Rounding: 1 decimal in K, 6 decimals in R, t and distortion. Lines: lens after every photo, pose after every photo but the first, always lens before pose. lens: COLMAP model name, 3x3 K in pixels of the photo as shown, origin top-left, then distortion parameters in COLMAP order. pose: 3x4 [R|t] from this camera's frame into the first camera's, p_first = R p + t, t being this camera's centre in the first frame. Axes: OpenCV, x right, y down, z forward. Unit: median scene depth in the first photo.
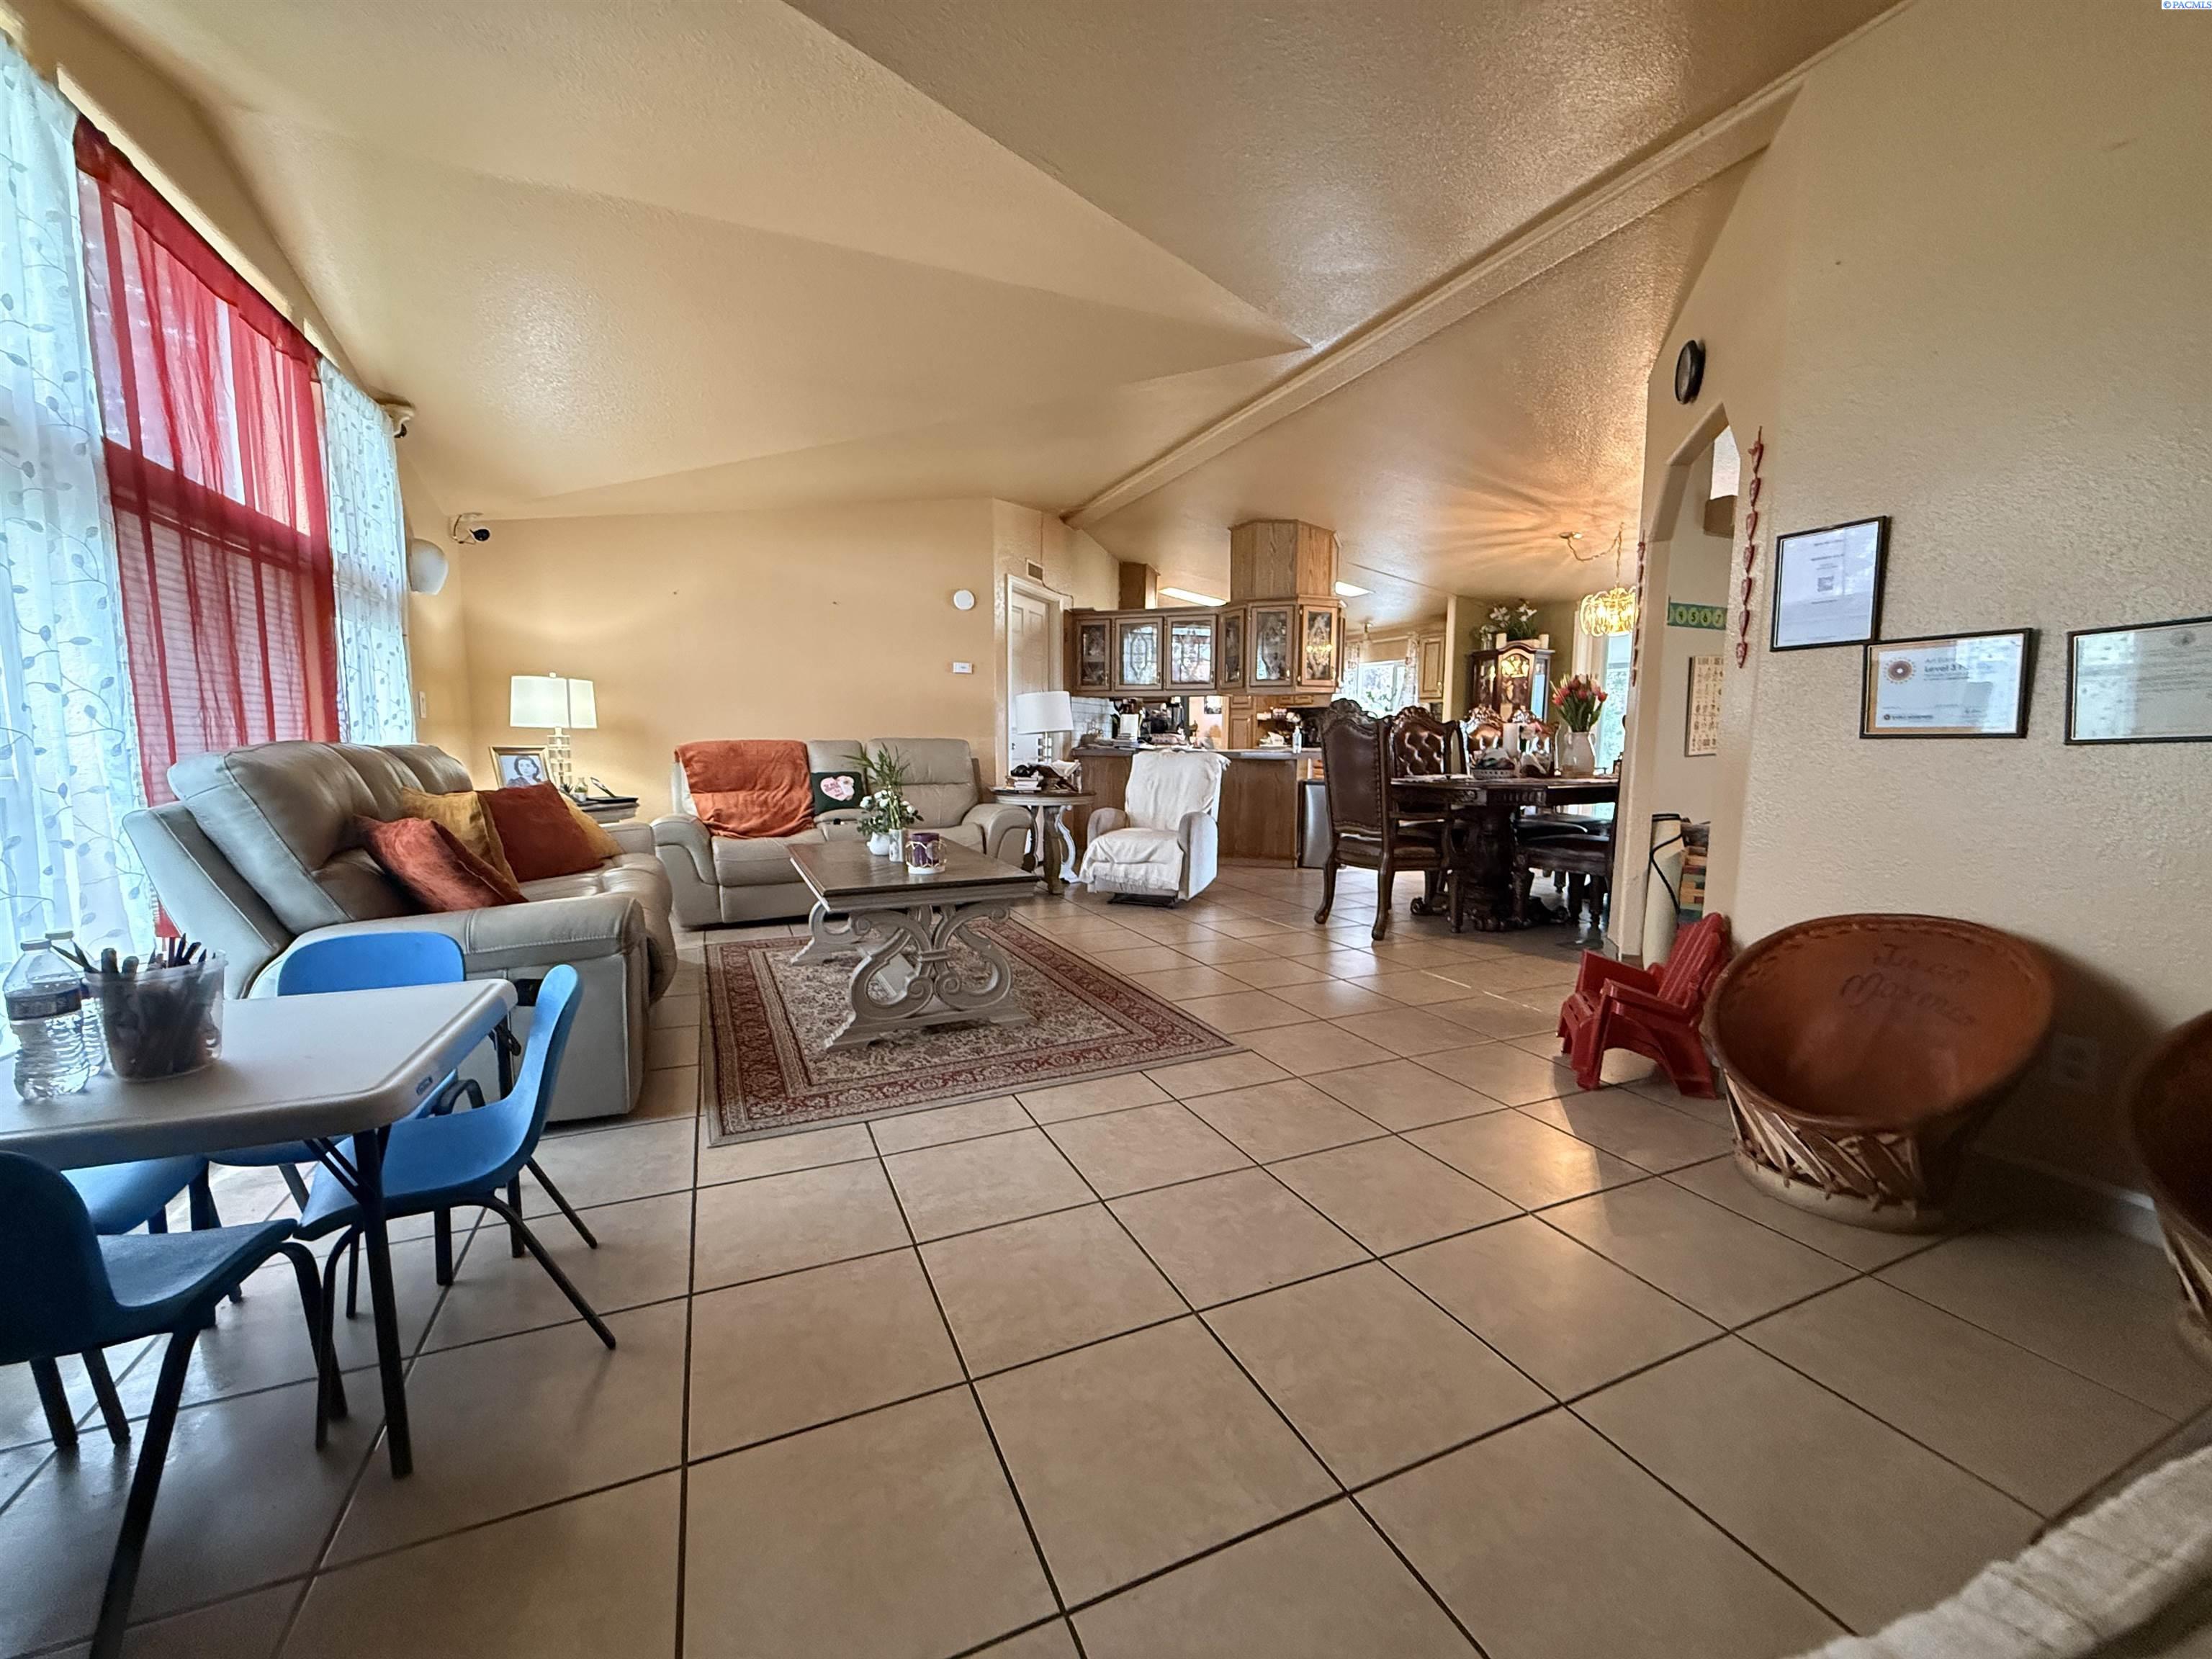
lens RADIAL K [[880.0, 0, 1097.5], [0, 880.0, 831.5], [0, 0, 1]] dist [0.001712, 0.000844]
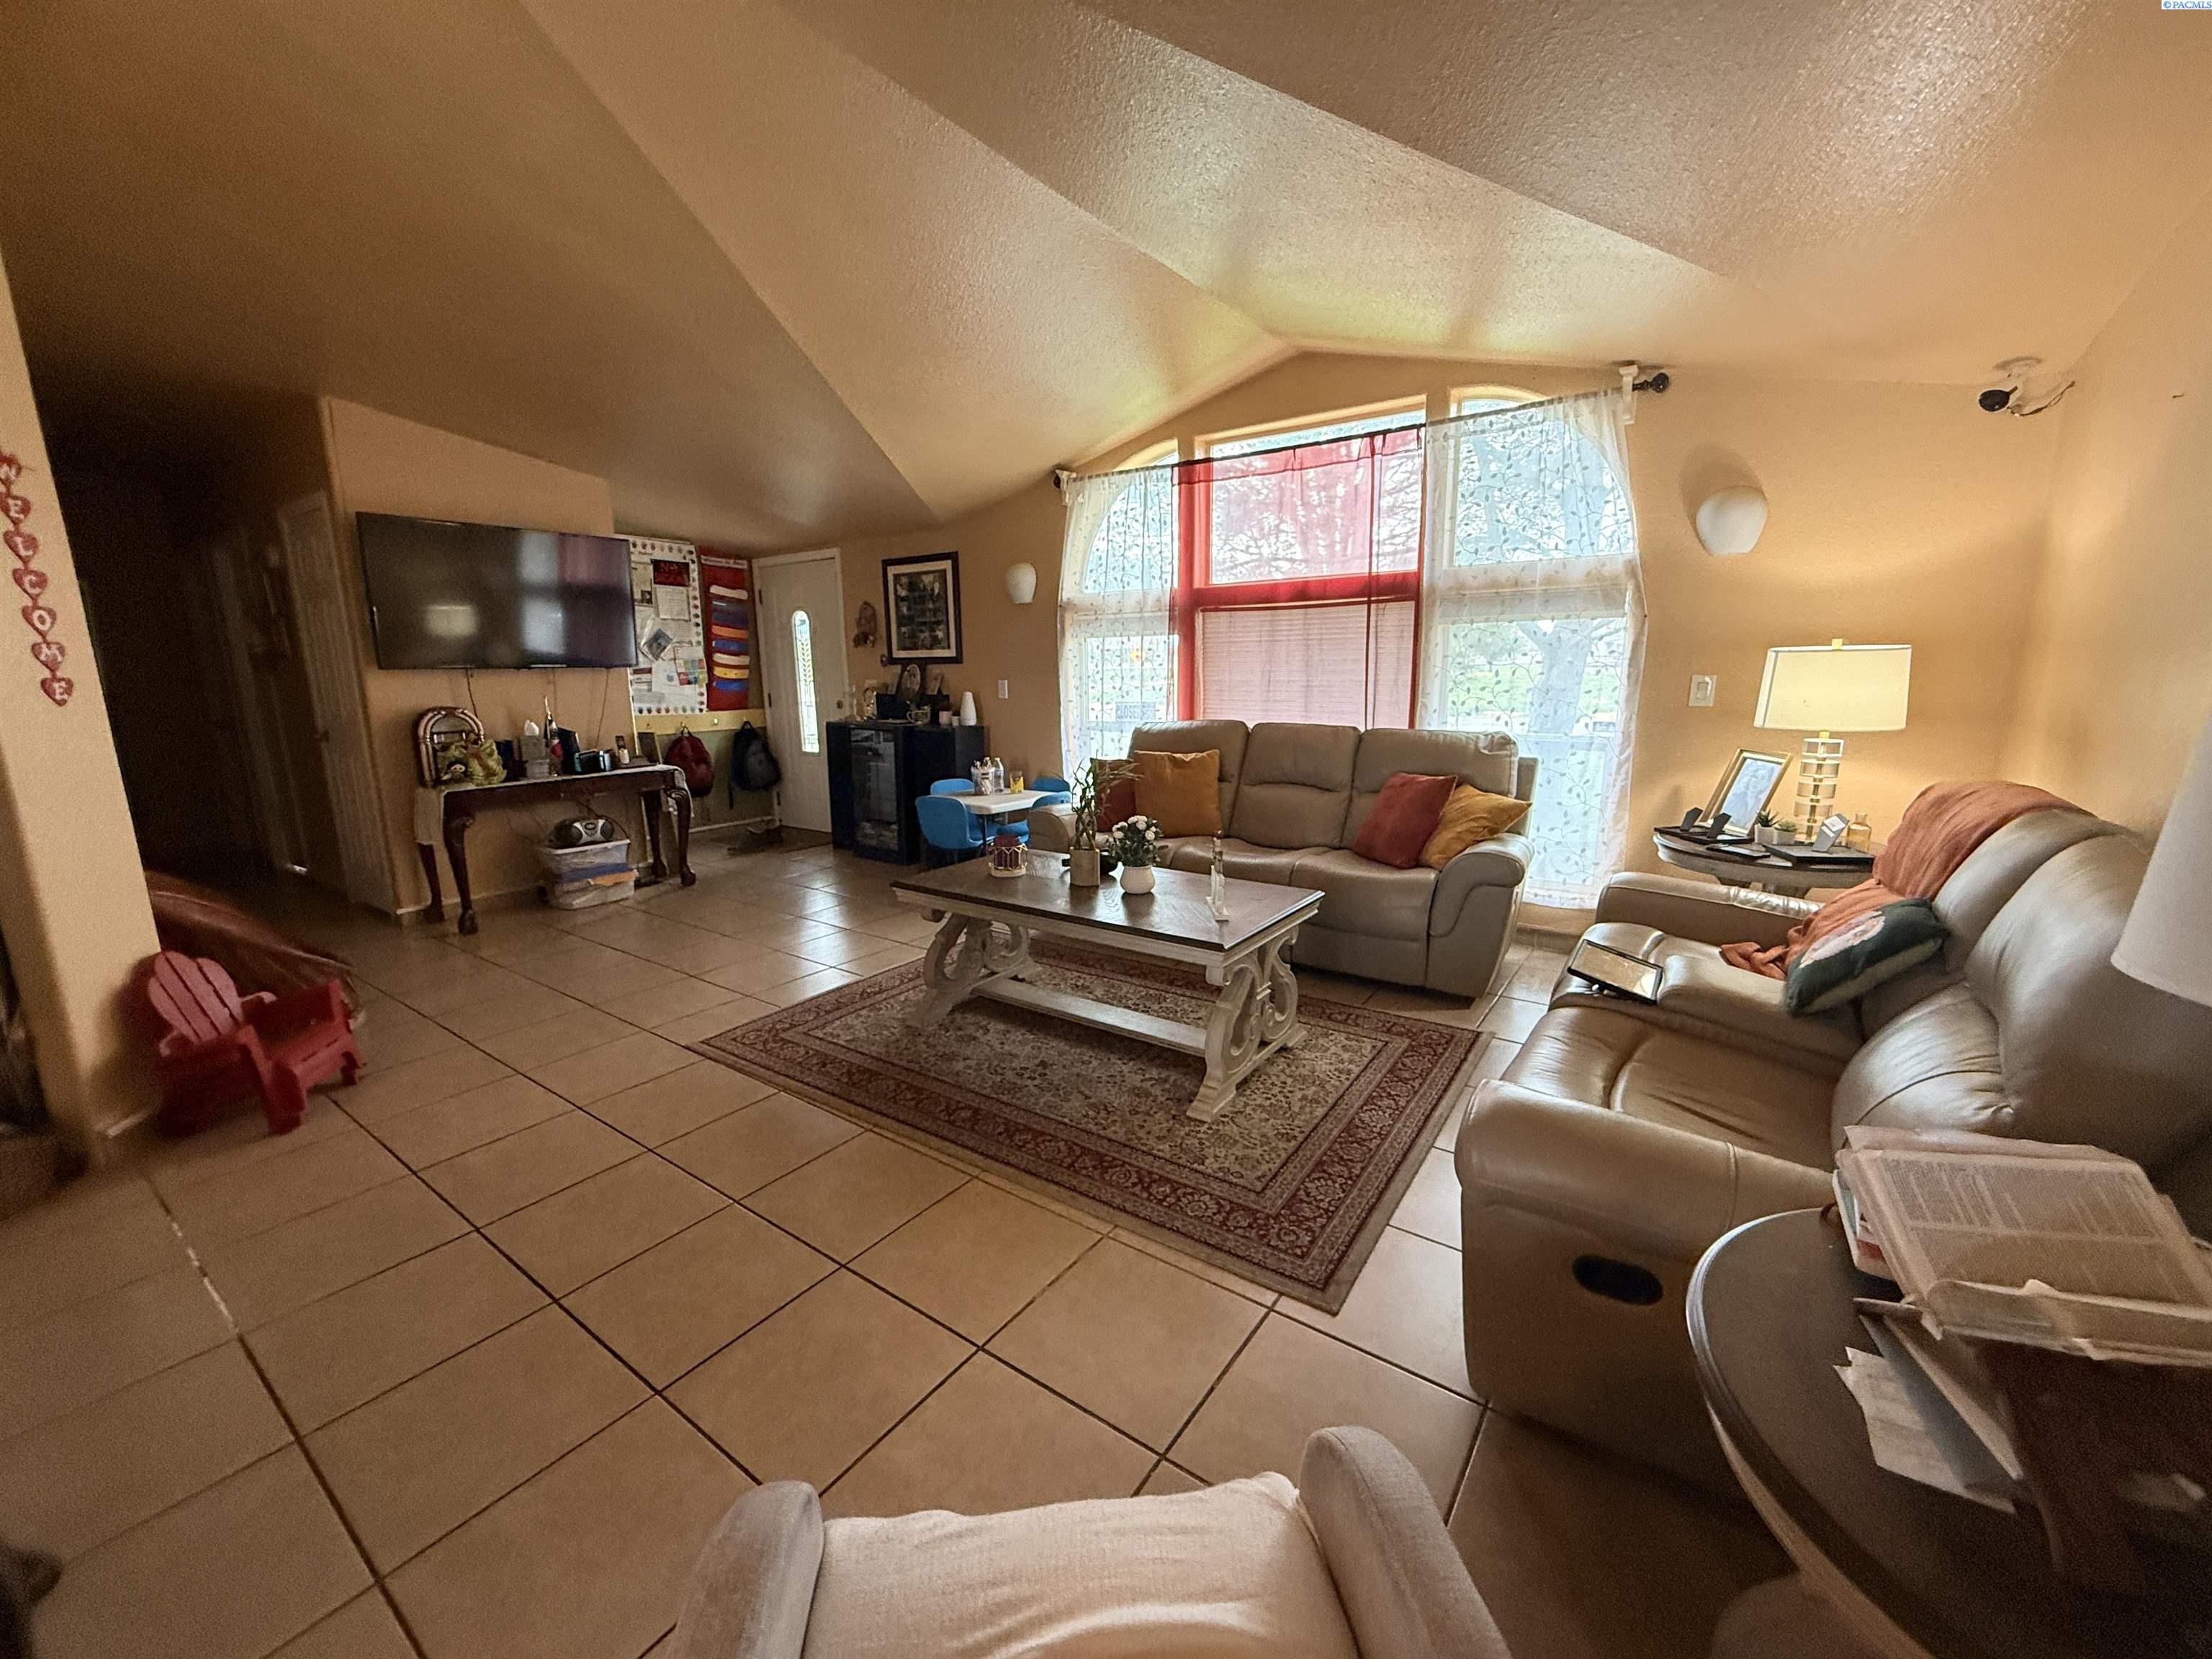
lens RADIAL K [[880.0, 0, 1108.0], [0, 880.0, 828.5], [0, 0, 1]] dist [0.001712, 0.000844]
pose [[-0.856527, 0.100743, -0.506174, 0.235878], [-0.046693, 0.961615, 0.270400, -0.305137], [0.513985, 0.255240, -0.818946, 1.979449]]
